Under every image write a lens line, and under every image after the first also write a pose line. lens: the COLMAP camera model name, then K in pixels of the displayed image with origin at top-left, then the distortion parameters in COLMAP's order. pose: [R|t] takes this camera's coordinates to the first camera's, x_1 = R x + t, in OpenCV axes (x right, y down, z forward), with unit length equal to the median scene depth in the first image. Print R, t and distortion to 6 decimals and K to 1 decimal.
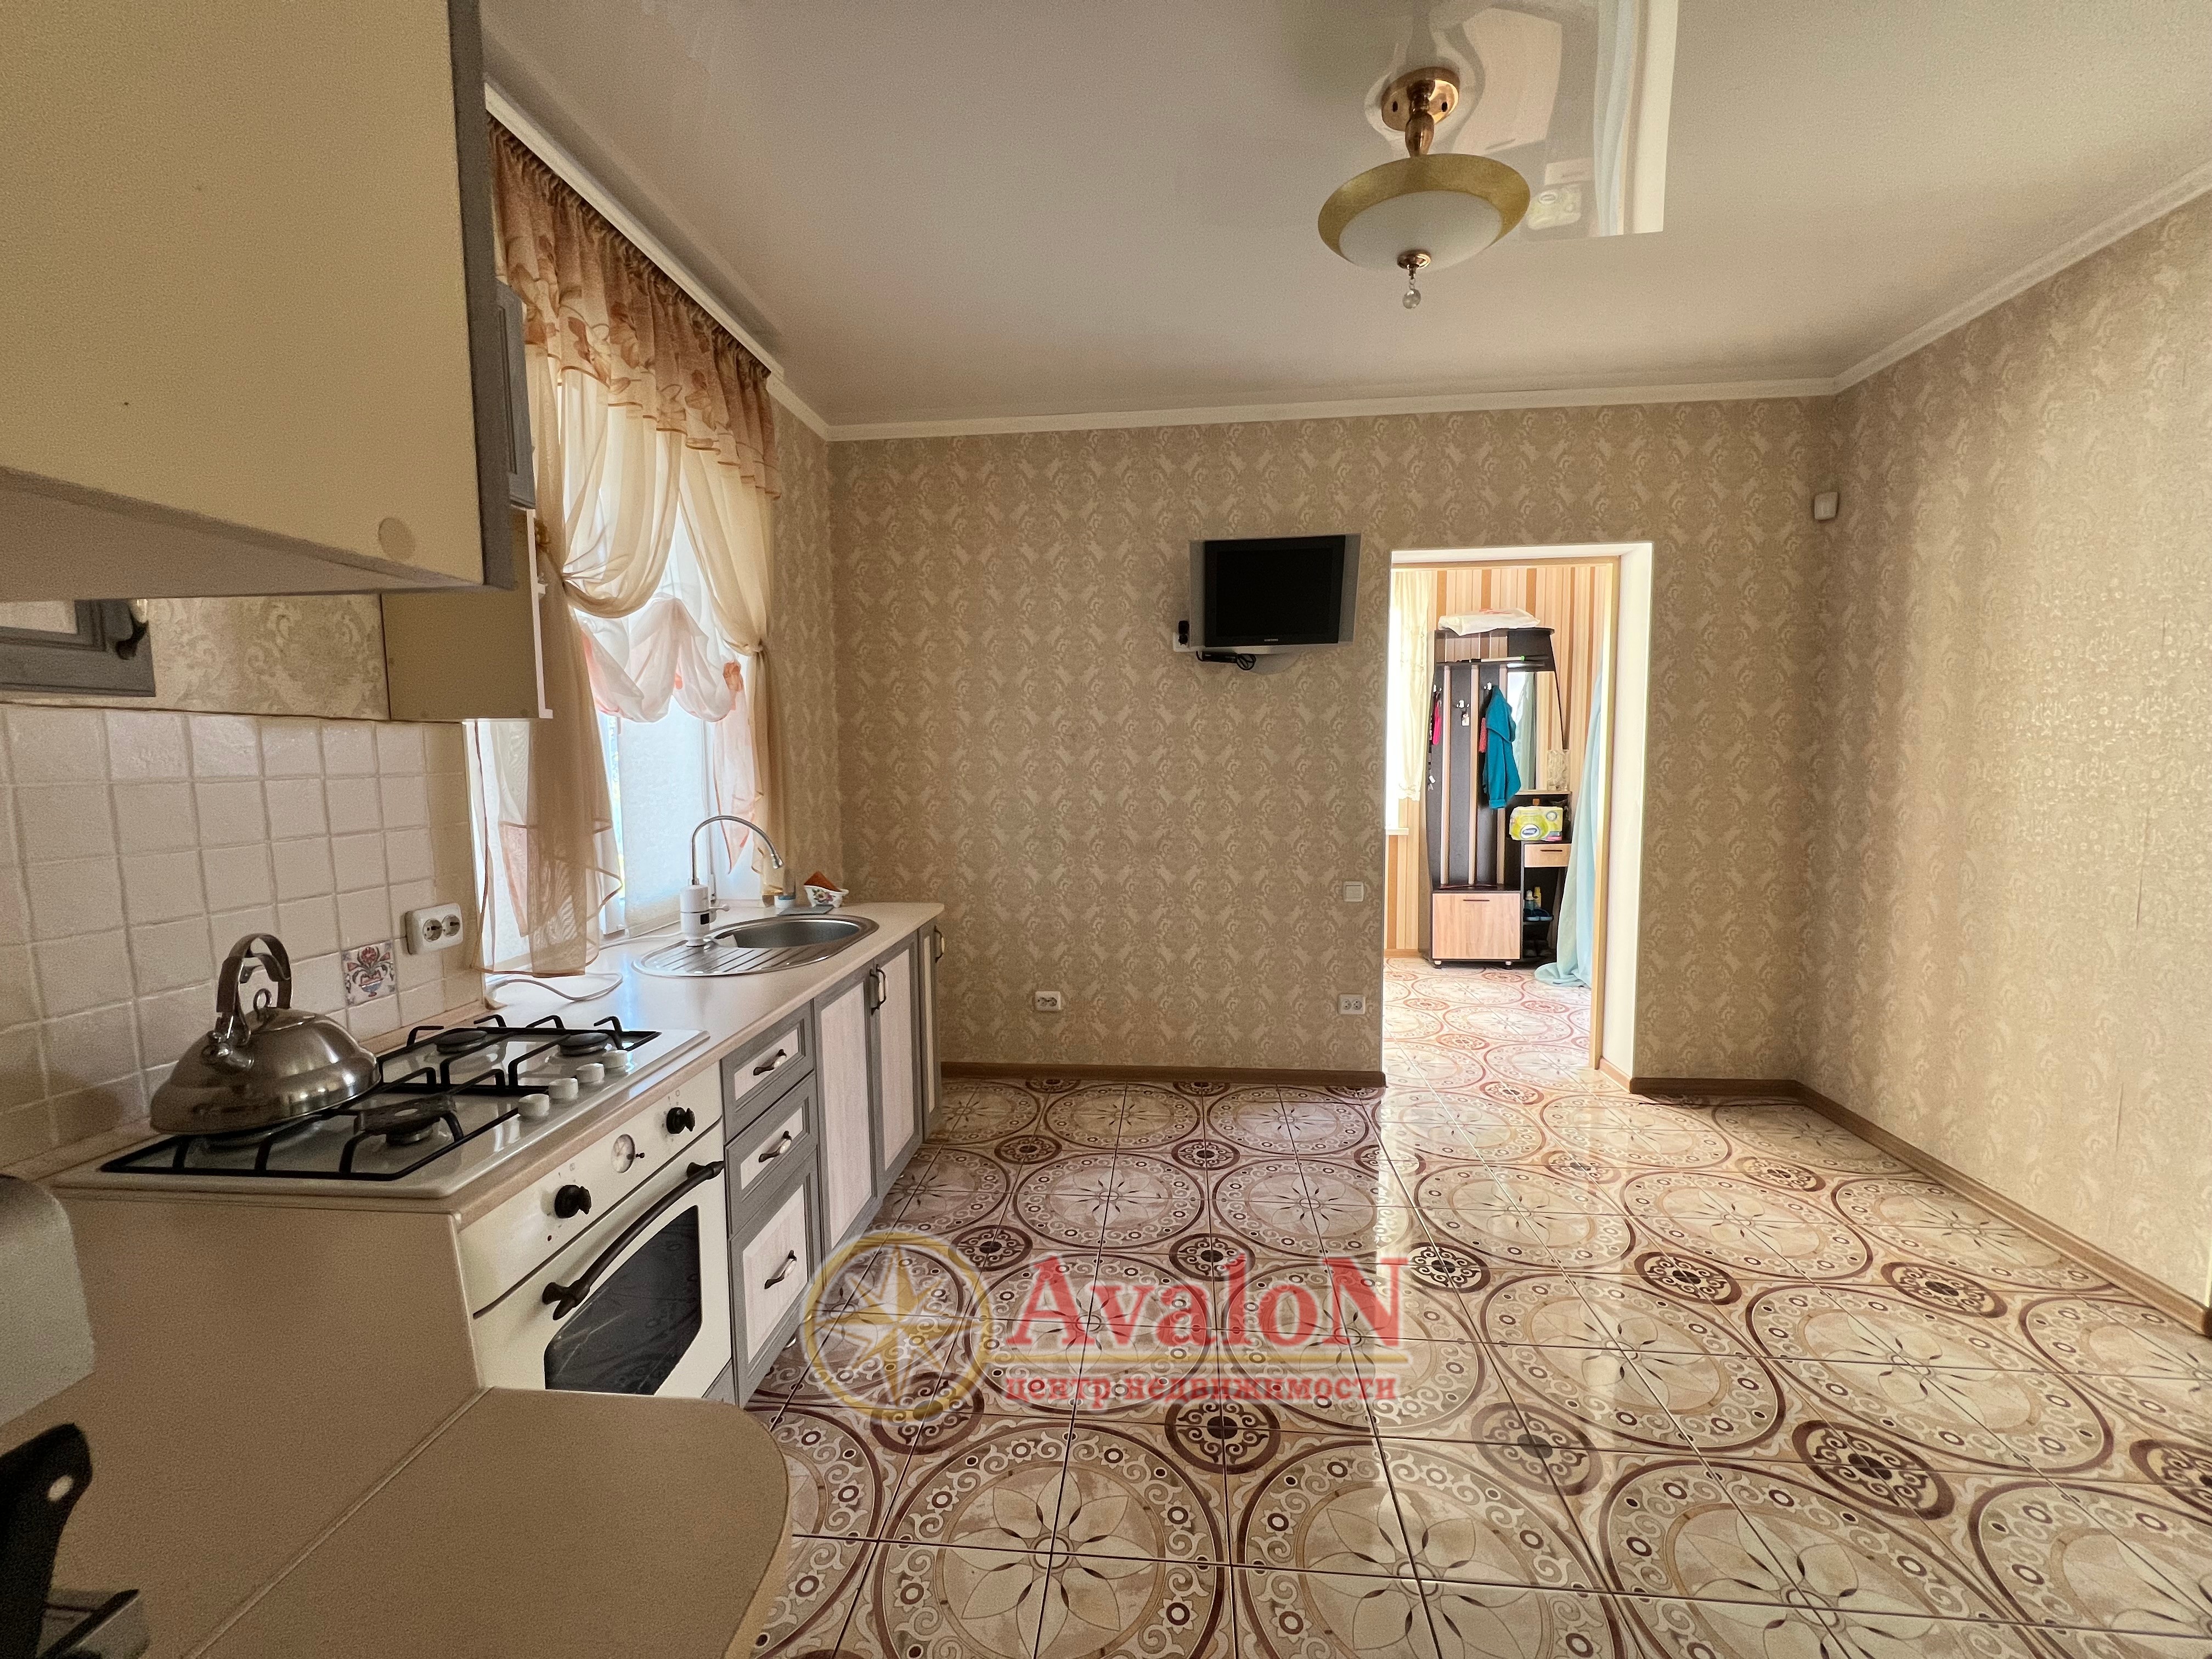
lens RADIAL K [[878.1, 0, 1106.8], [0, 878.1, 826.0], [0, 0, 1]] dist [0.001235, -0.000903]
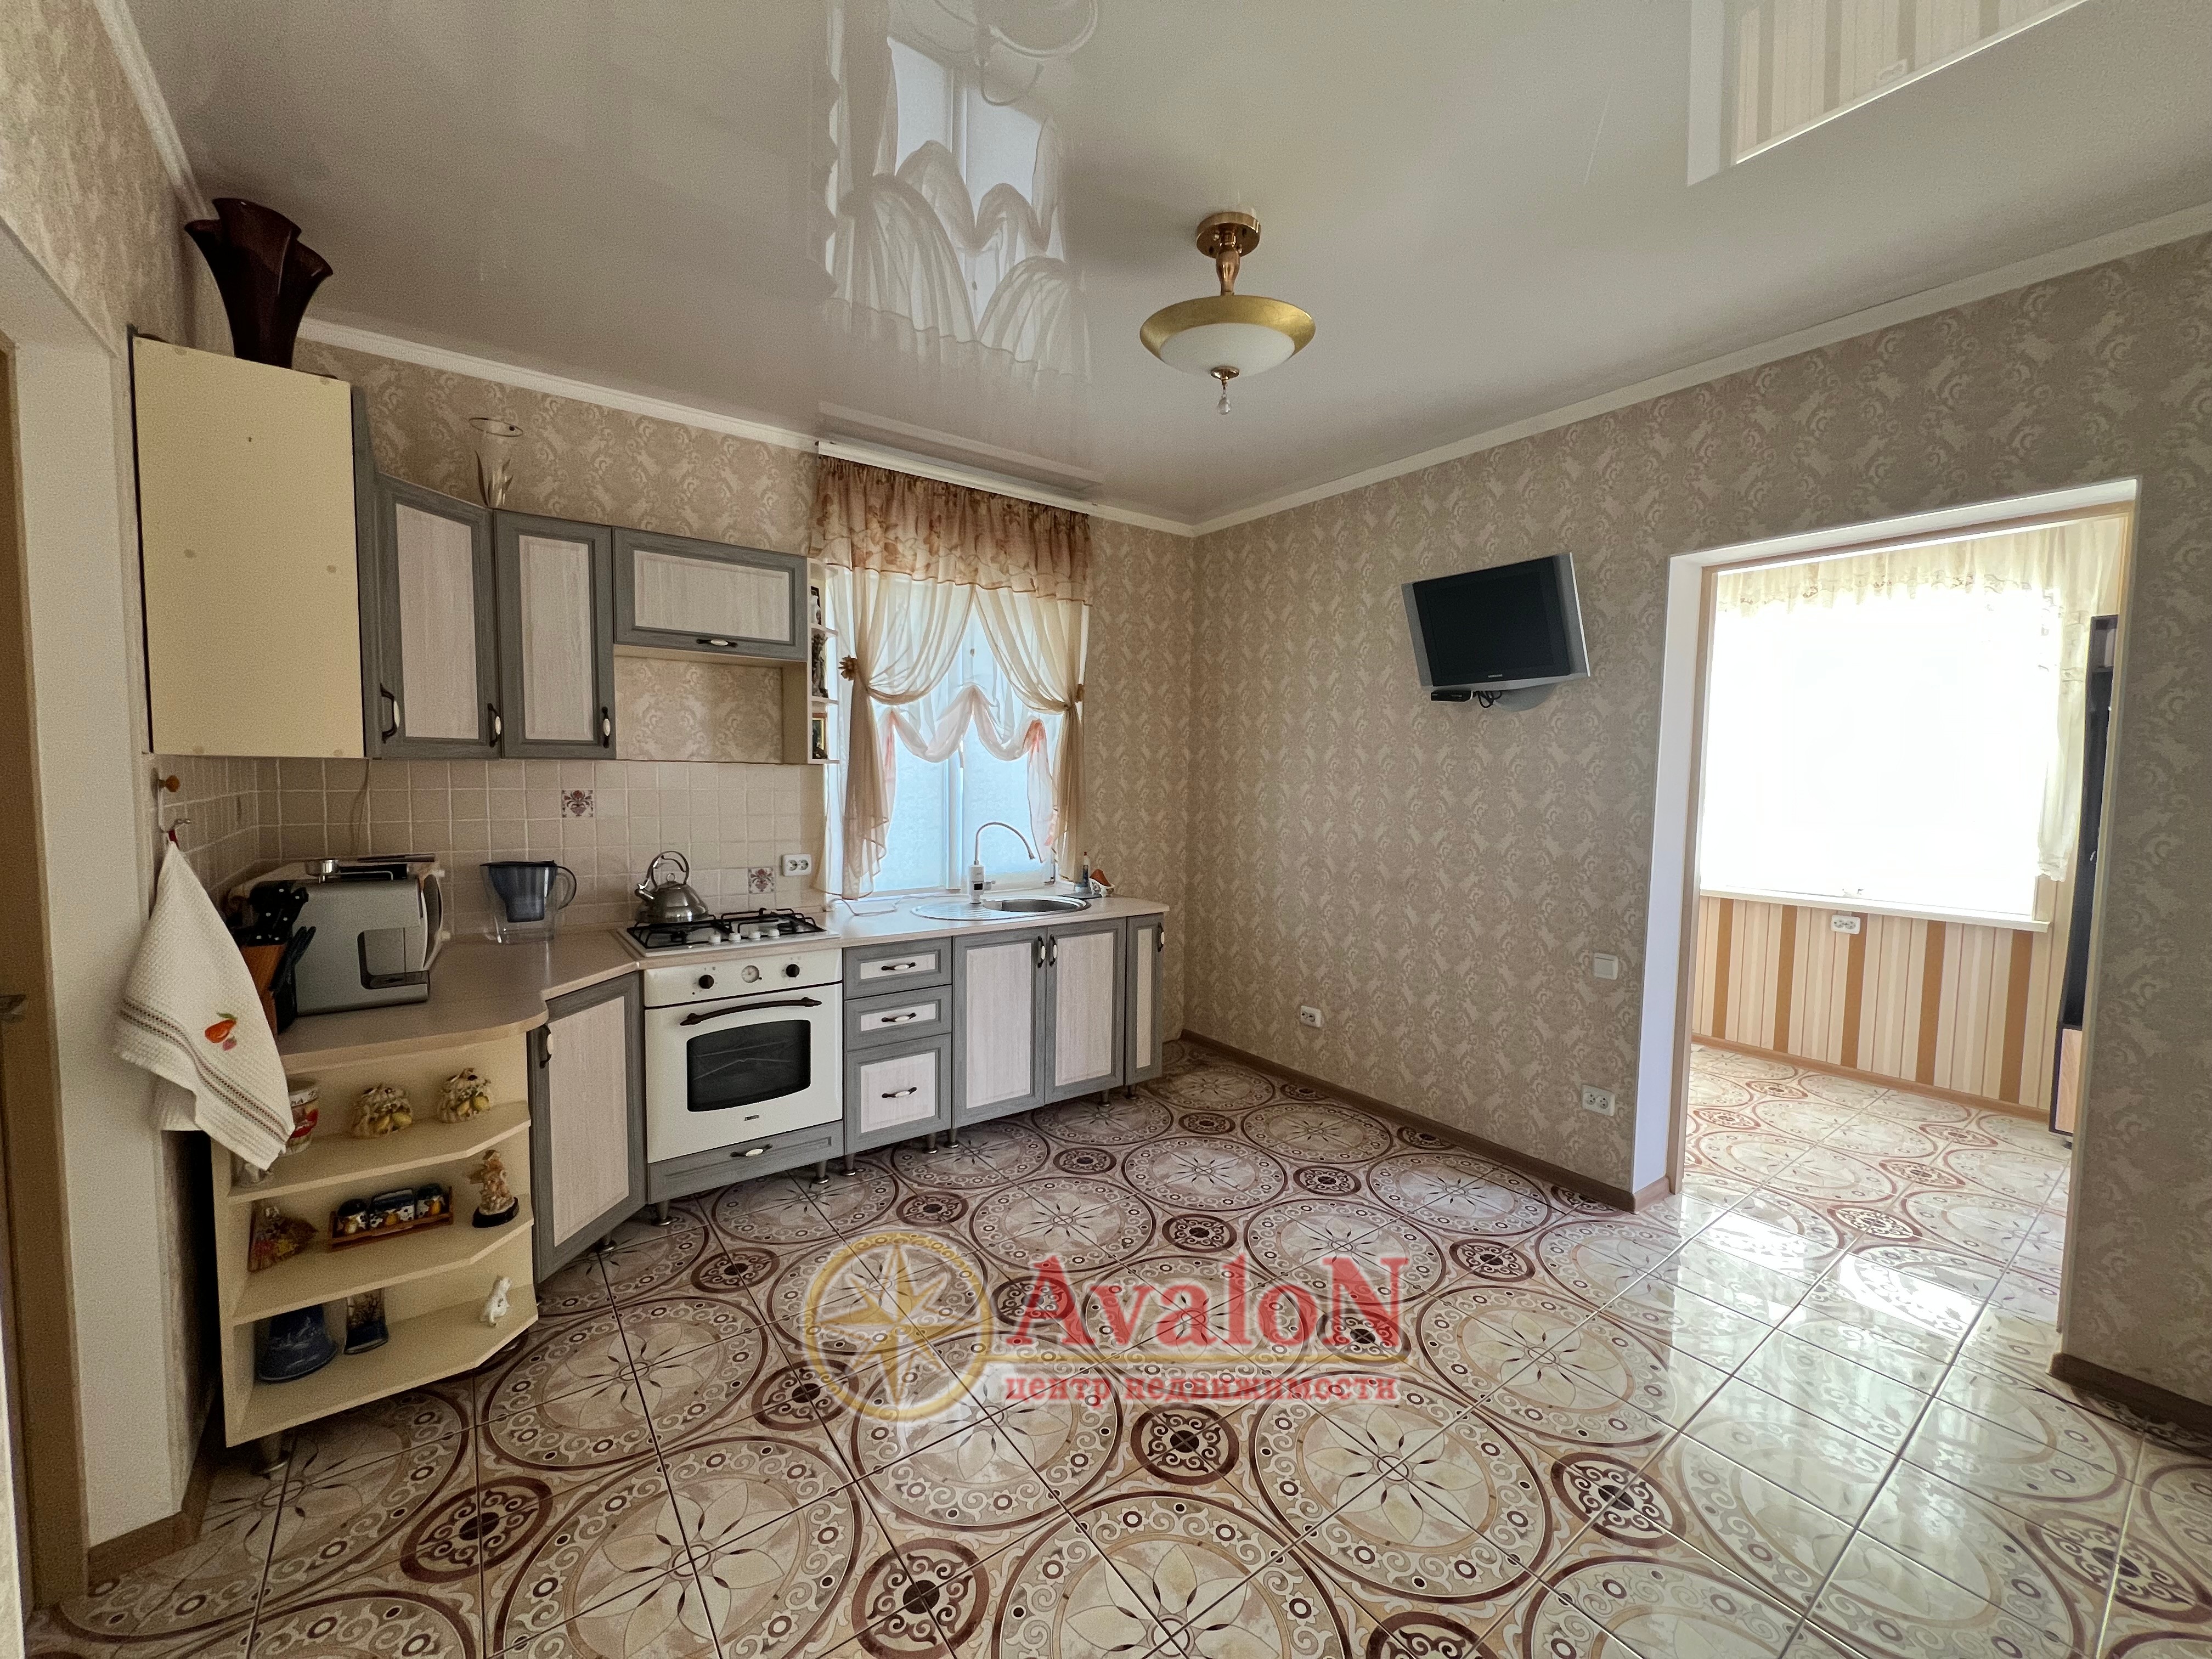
lens RADIAL K [[878.1, 0, 1106.3], [0, 878.1, 827.3], [0, 0, 1]] dist [0.001235, -0.000903]
pose [[0.665533, 0.069213, -0.743152, 0.599004], [-0.084608, 0.996269, 0.017016, -0.032743], [0.741557, 0.051552, 0.668906, 0.081086]]
